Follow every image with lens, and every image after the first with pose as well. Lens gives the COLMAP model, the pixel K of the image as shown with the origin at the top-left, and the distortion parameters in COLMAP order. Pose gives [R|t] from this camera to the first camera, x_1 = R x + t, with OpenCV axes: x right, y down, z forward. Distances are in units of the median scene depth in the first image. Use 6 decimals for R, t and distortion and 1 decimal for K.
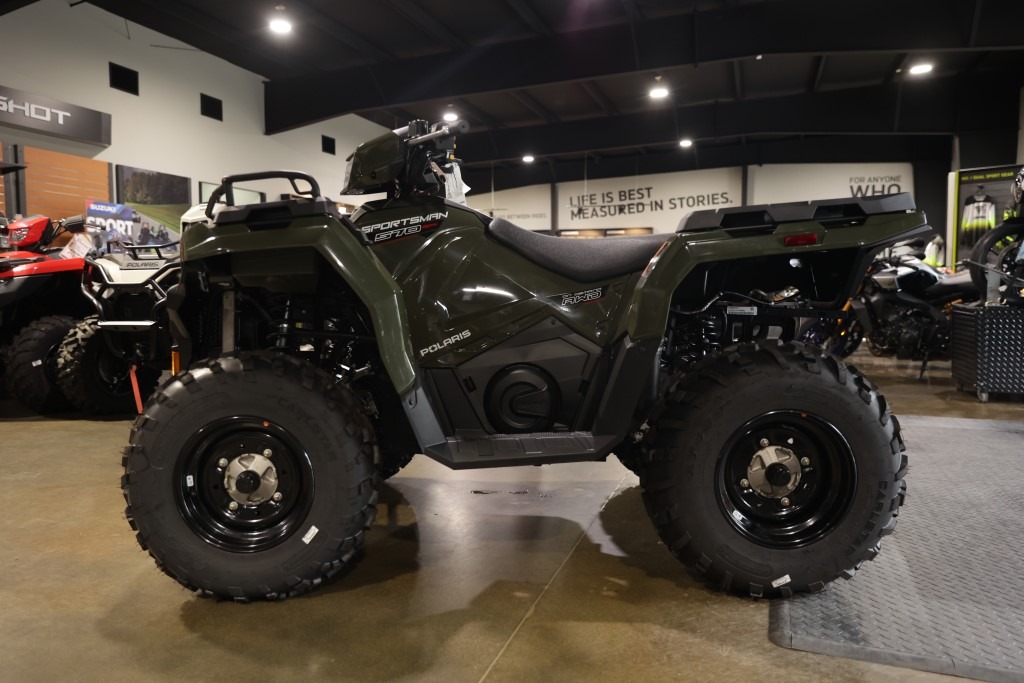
lens RADIAL K [[730.3, 0, 507.7], [0, 730.3, 343.0], [0, 0, 1]] dist [-0.007146, 0.000090]
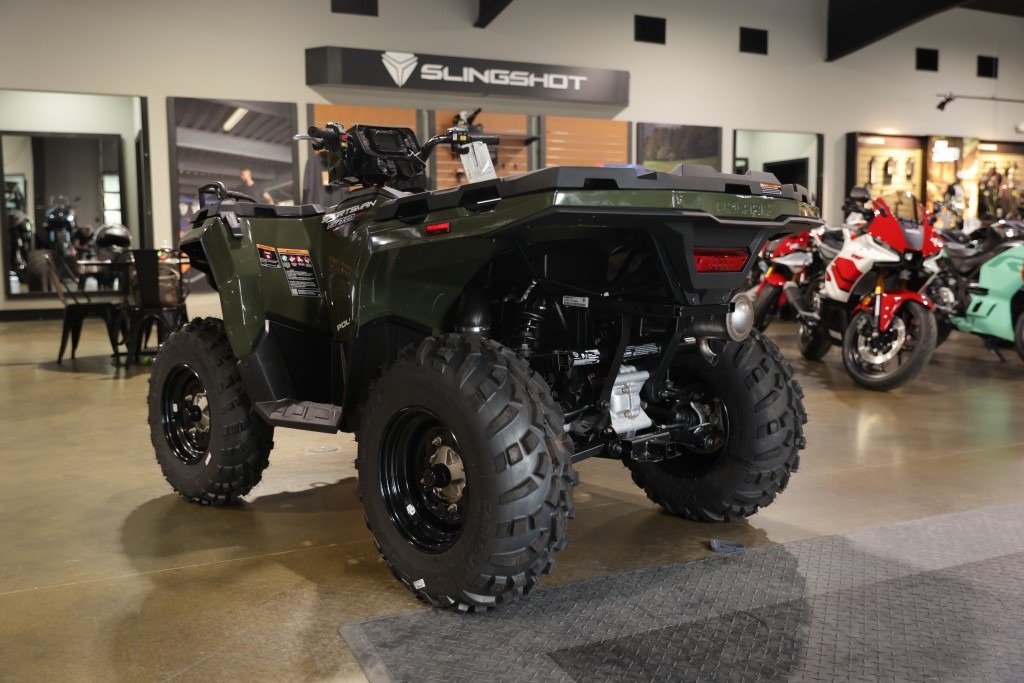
lens RADIAL K [[927.8, 0, 513.5], [0, 927.8, 341.7], [0, 0, 1]] dist [-0.008682, 0.000221]
pose [[0.688335, 0.068980, -0.722106, 1.320307], [-0.047875, 0.997618, 0.049662, -0.059438], [0.723811, 0.000387, 0.689998, 0.244056]]
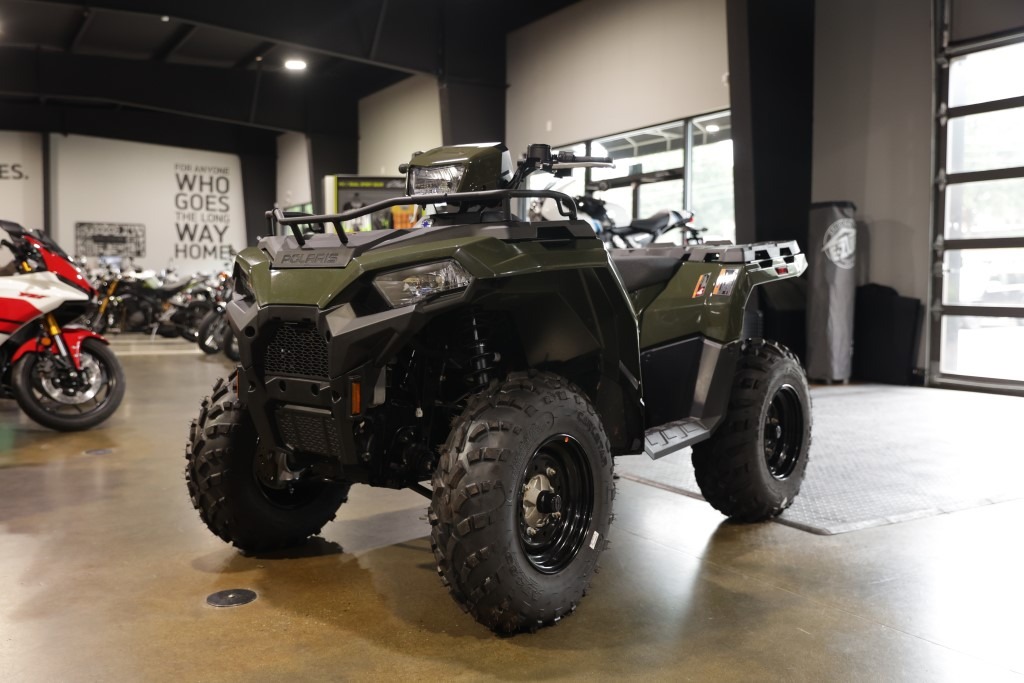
lens RADIAL K [[927.8, 0, 508.5], [0, 927.8, 335.4], [0, 0, 1]] dist [-0.008682, 0.000221]
pose [[0.620101, -0.033753, 0.783796, -1.345975], [0.054566, 0.998510, -0.000171, -0.037978], [-0.782622, 0.042875, 0.621019, 0.244252]]
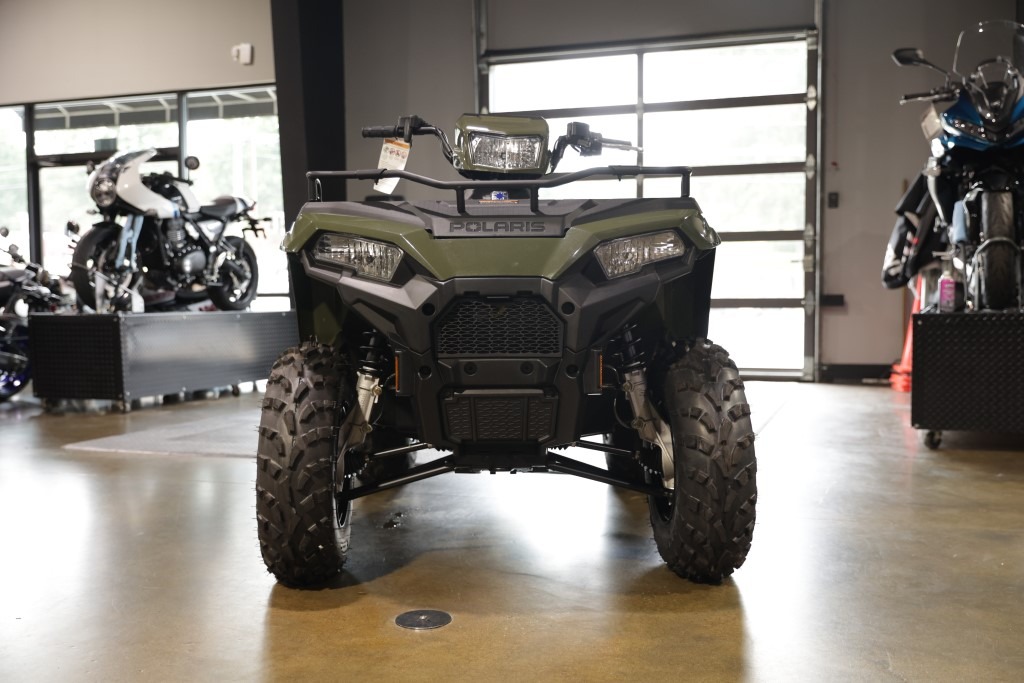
lens RADIAL K [[1060.9, 0, 519.5], [0, 1060.9, 340.7], [0, 0, 1]] dist [-0.014425, 0.000000]
pose [[-0.038444, -0.038854, 0.998505, -1.863259], [0.084483, 0.995540, 0.041991, -0.071088], [-0.995683, 0.085971, -0.034990, 1.304681]]
